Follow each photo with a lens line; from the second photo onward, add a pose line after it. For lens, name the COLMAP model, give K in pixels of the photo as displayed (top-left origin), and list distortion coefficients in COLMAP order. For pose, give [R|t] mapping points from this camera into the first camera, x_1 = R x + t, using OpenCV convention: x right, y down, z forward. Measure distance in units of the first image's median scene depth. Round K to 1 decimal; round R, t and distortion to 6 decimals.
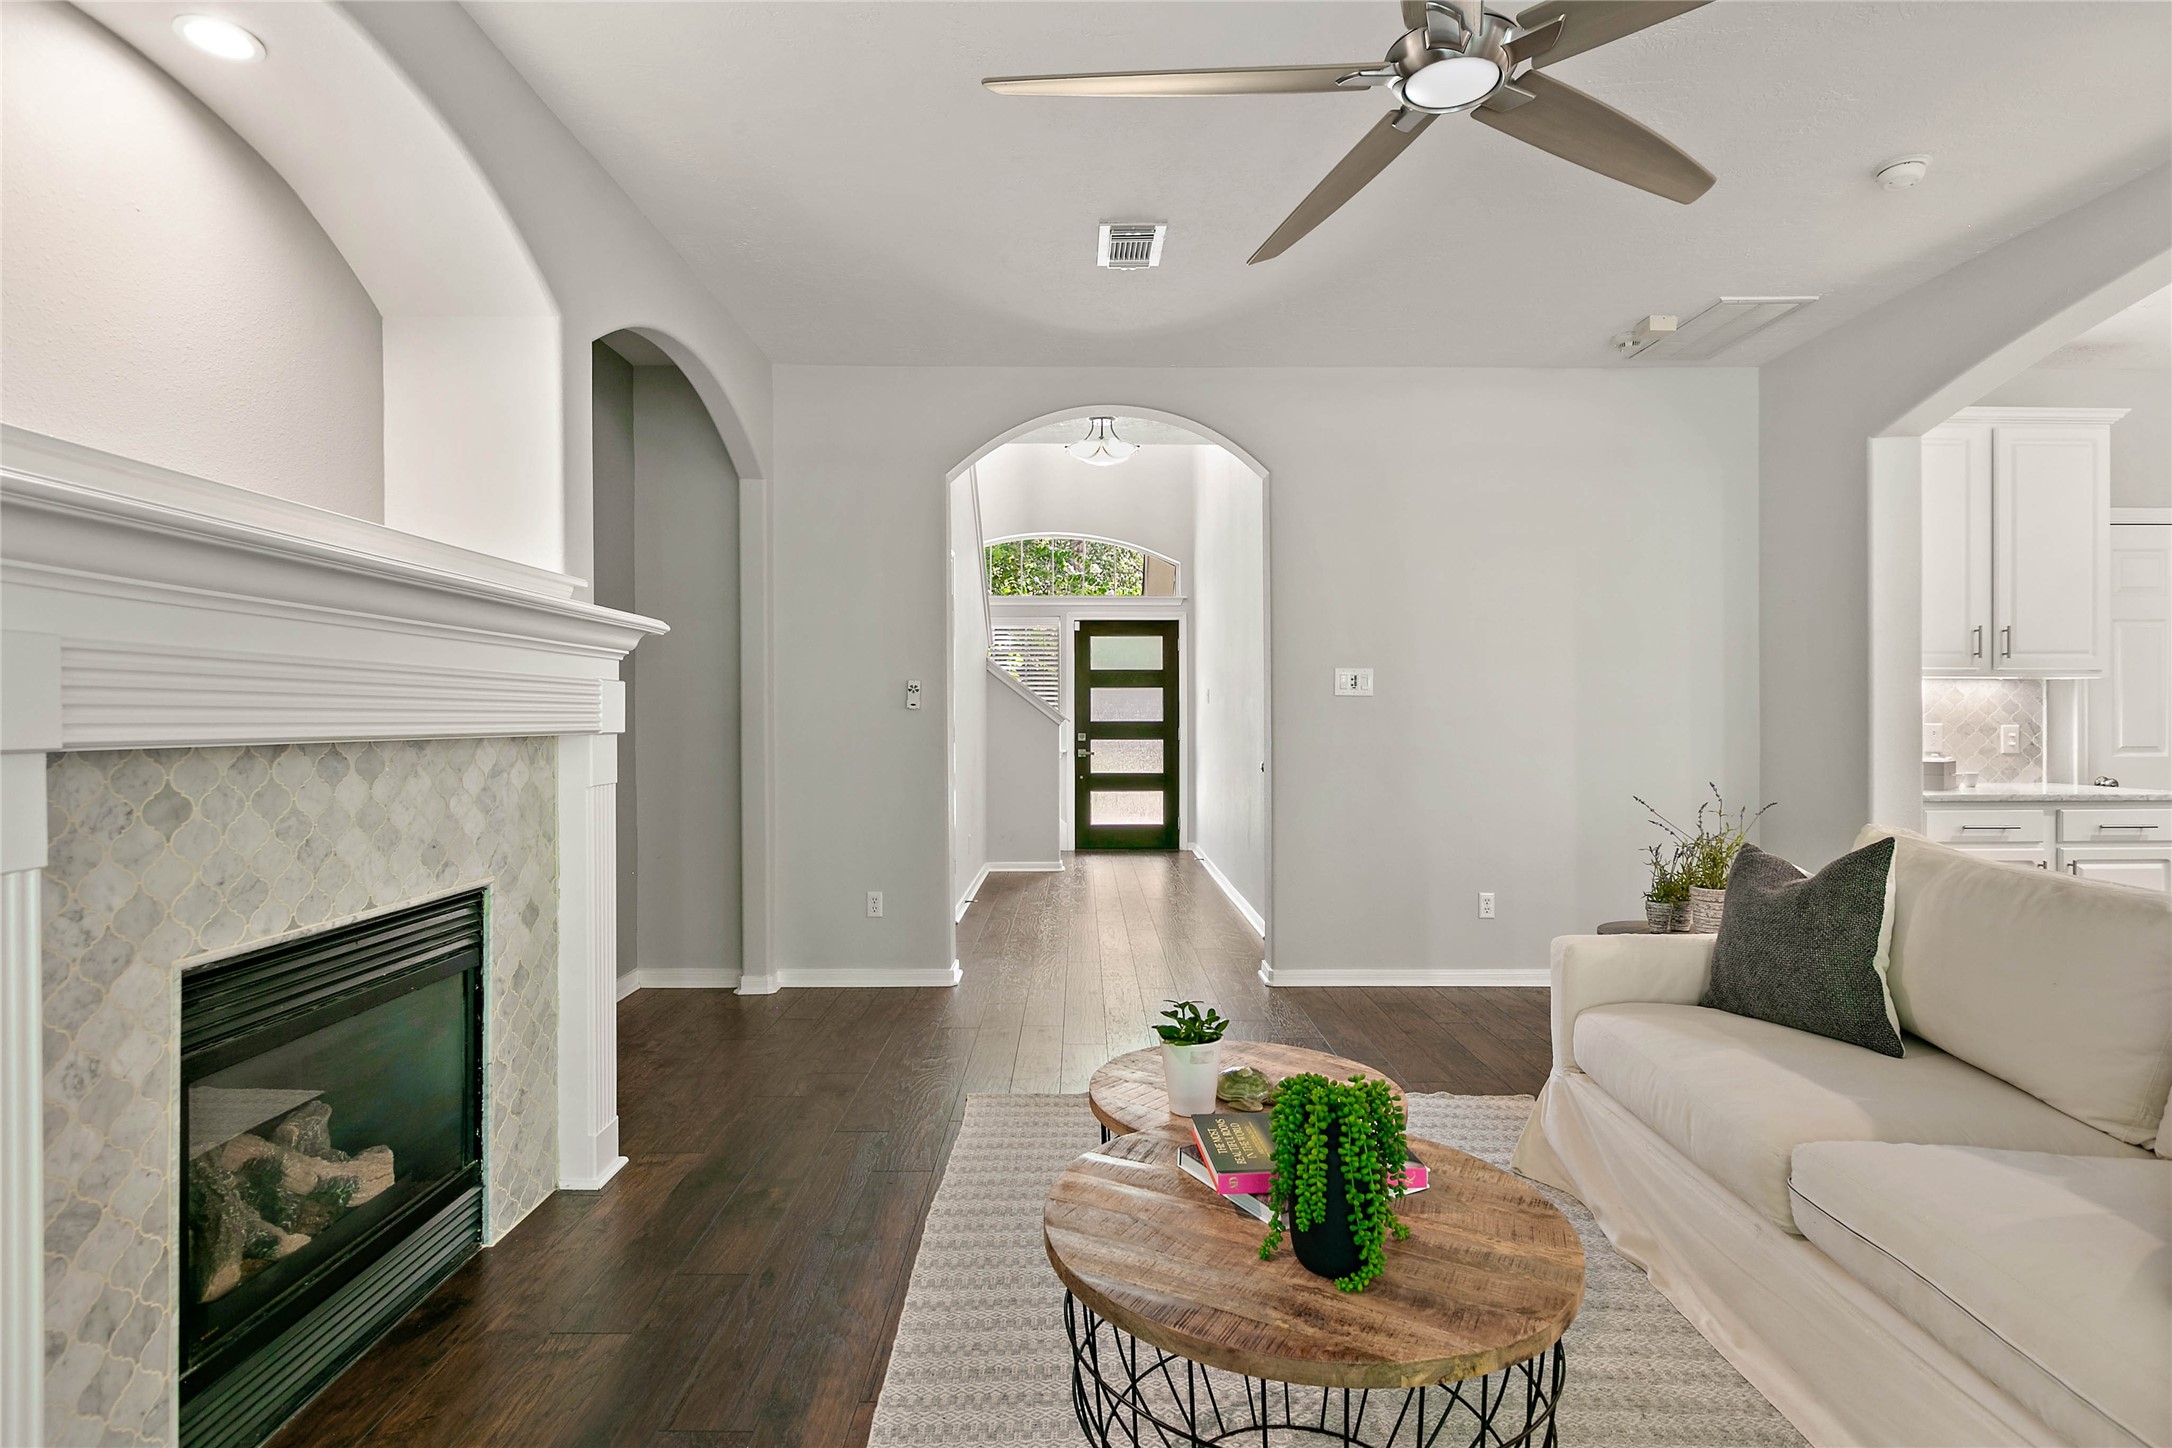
lens RADIAL K [[1071.6, 0, 1086.0], [0, 1071.6, 724.0], [0, 0, 1]] dist [0.002469, 0.000114]
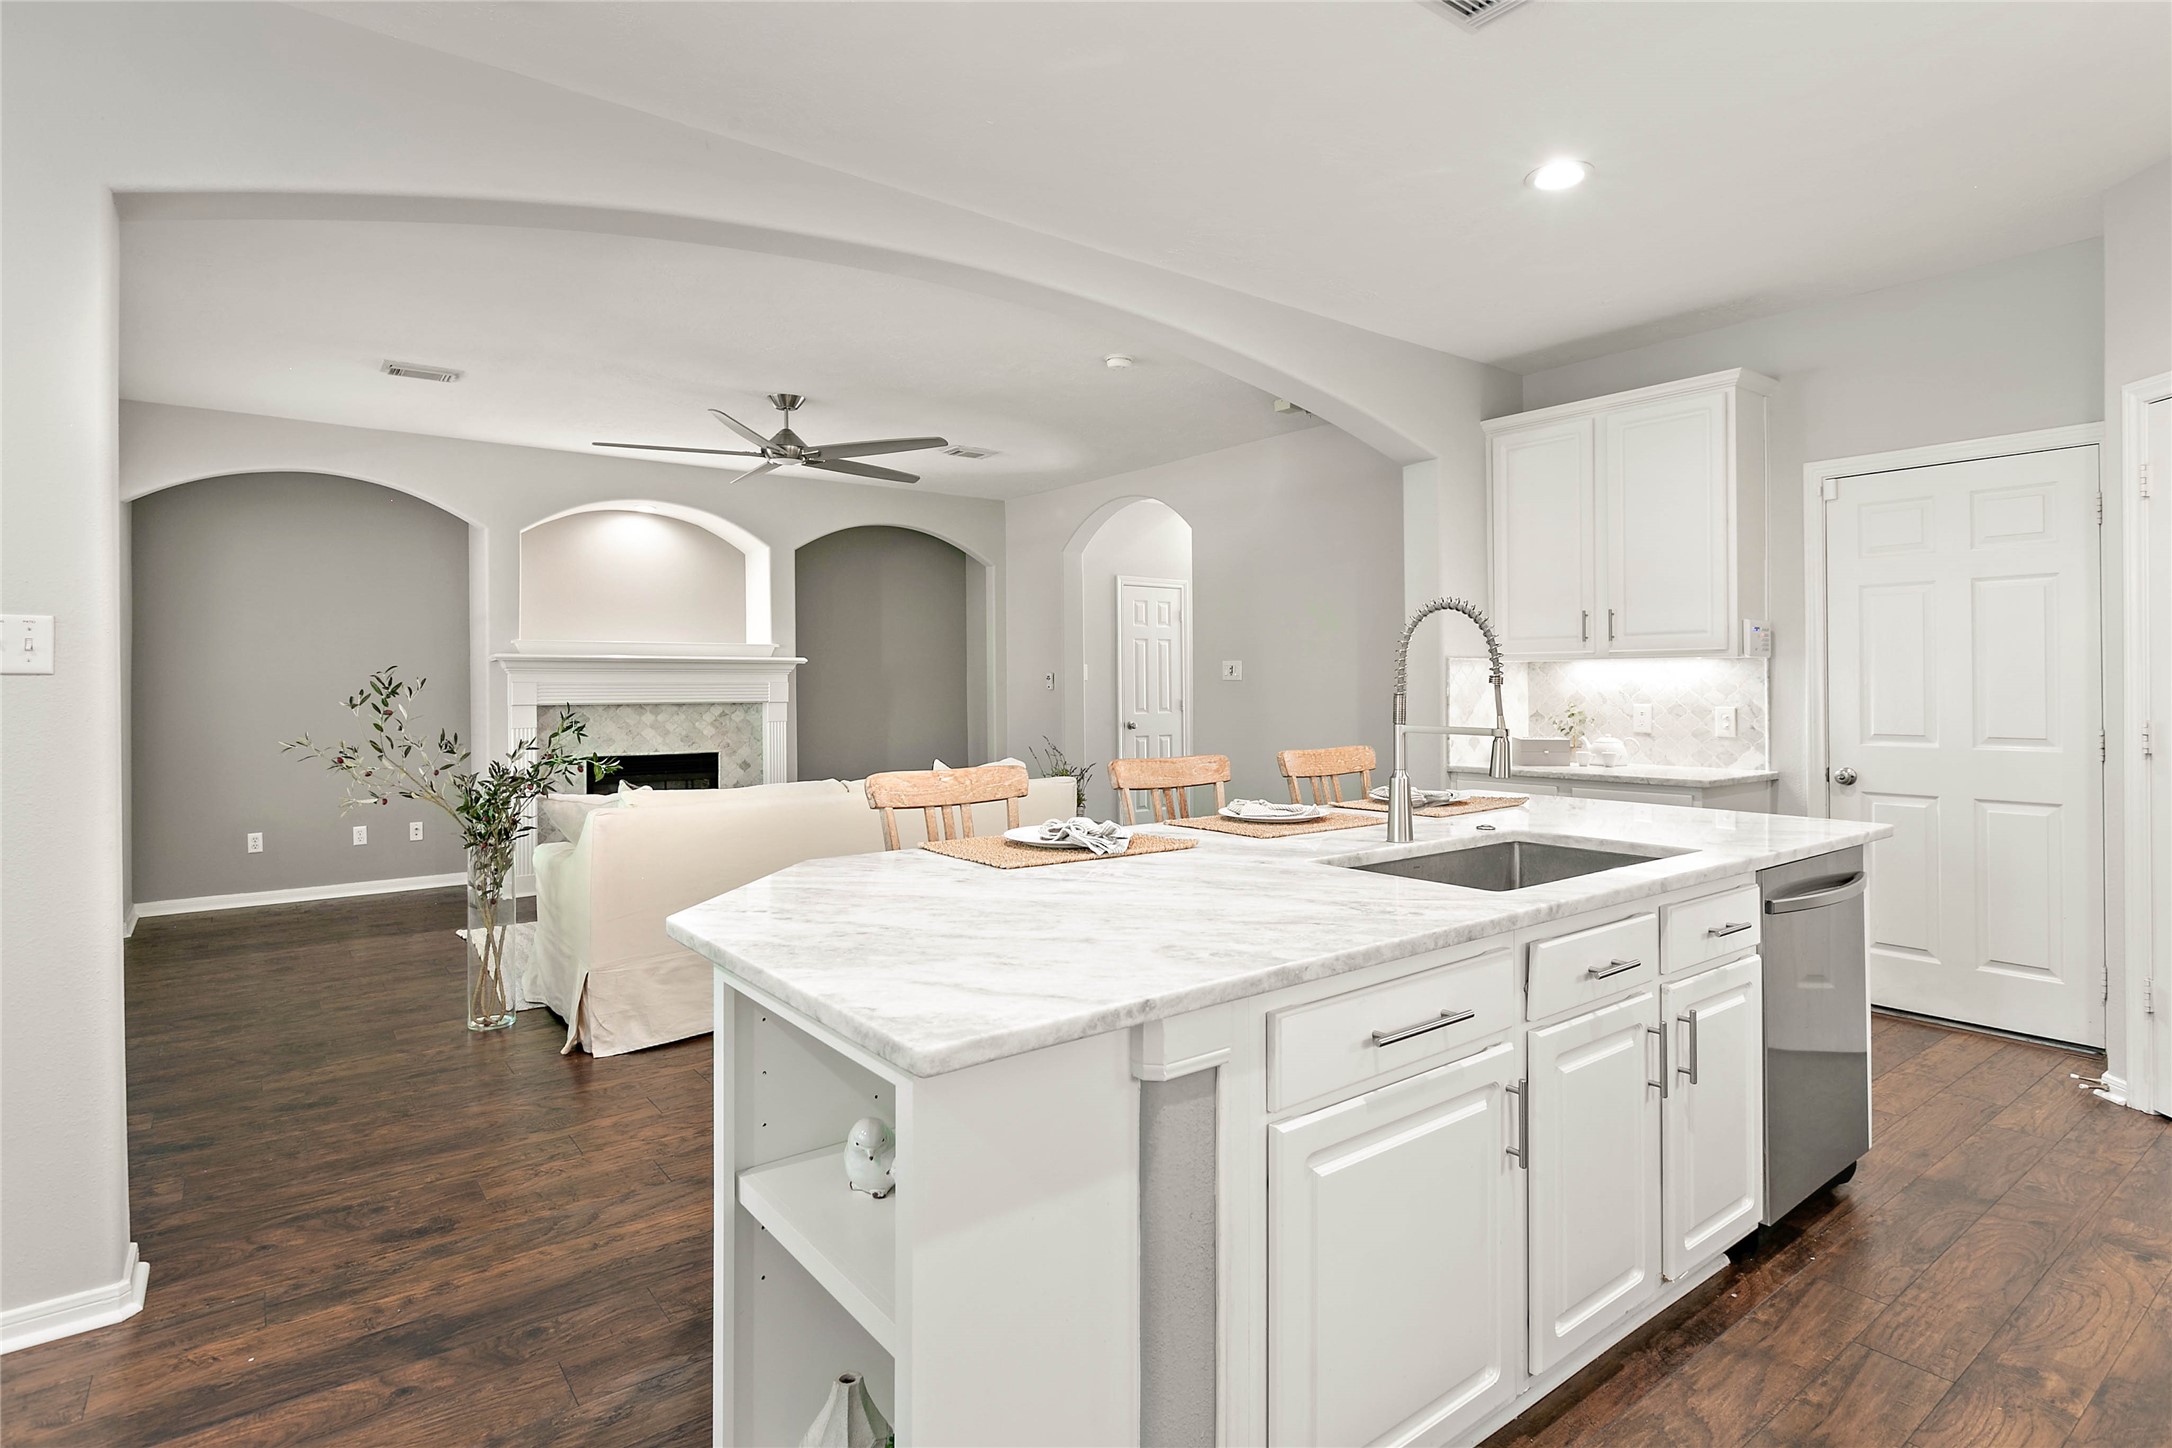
lens RADIAL K [[1093.3, 0, 1083.0], [0, 1093.3, 684.1], [0, 0, 1]] dist [0.002721, 0.000327]
pose [[0.604447, -0.003809, -0.796636, 2.575664], [-0.000915, 0.999985, -0.005475, -0.026664], [0.796645, 0.004038, 0.604434, -0.047383]]
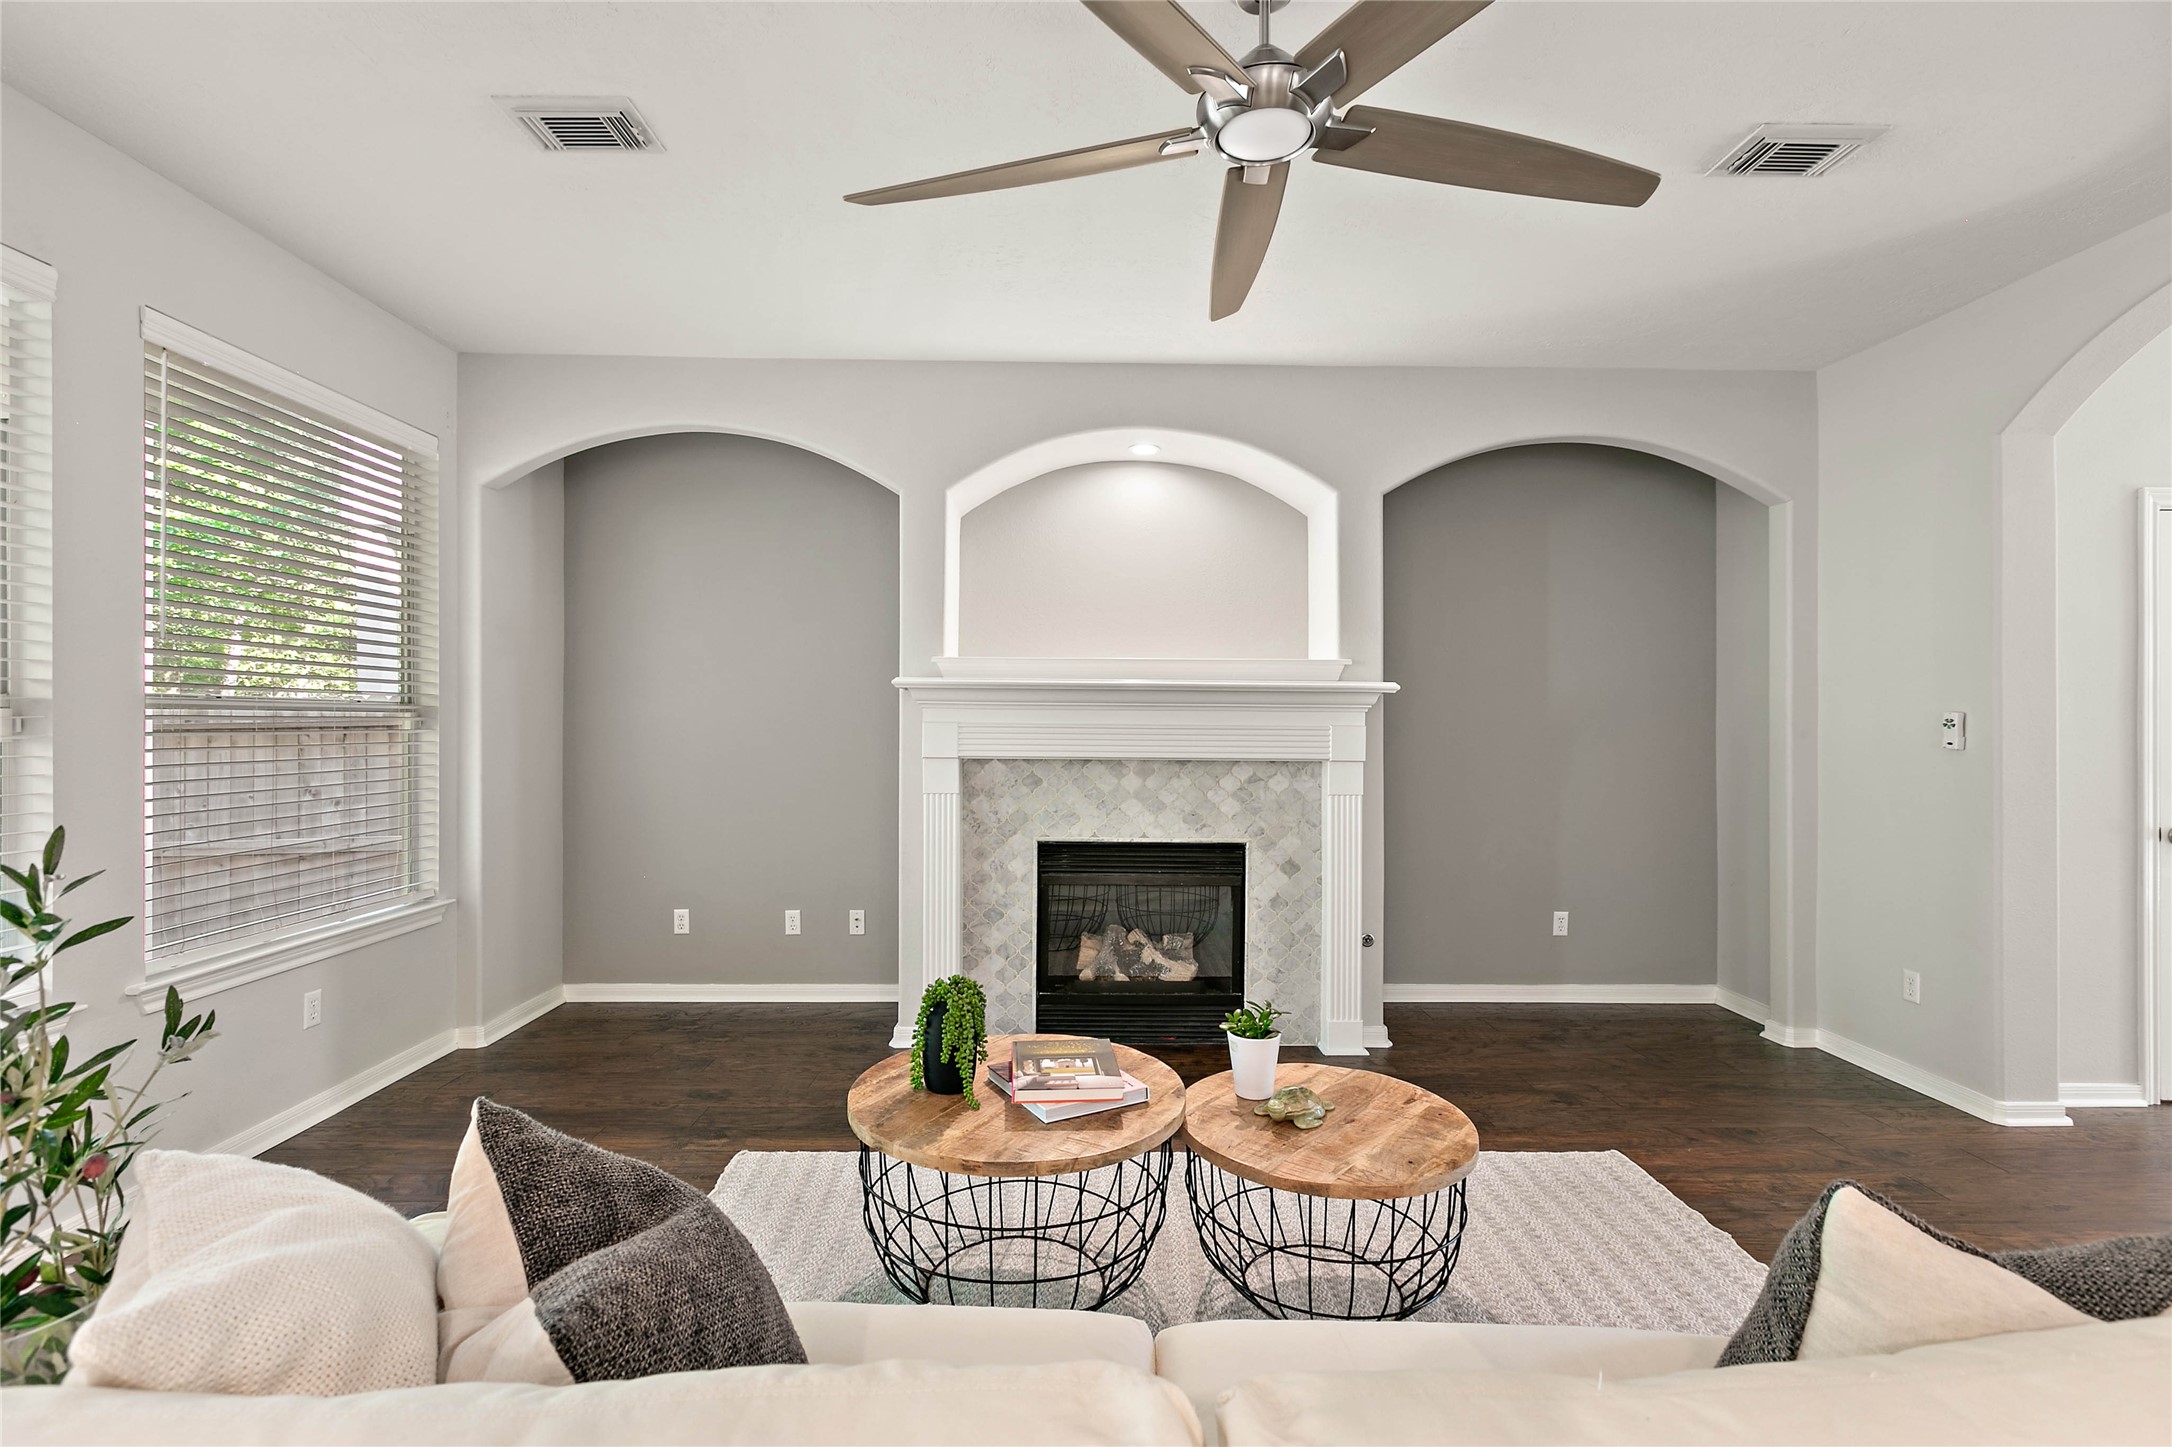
lens RADIAL K [[972.1, 0, 1088.2], [0, 972.1, 712.2], [0, 0, 1]] dist [0.000188, -0.000459]
pose [[0.018337, -0.006161, -0.999813, 1.086109], [-0.014121, 0.999880, -0.006420, -0.055195], [0.999732, 0.014236, 0.018248, 0.718835]]
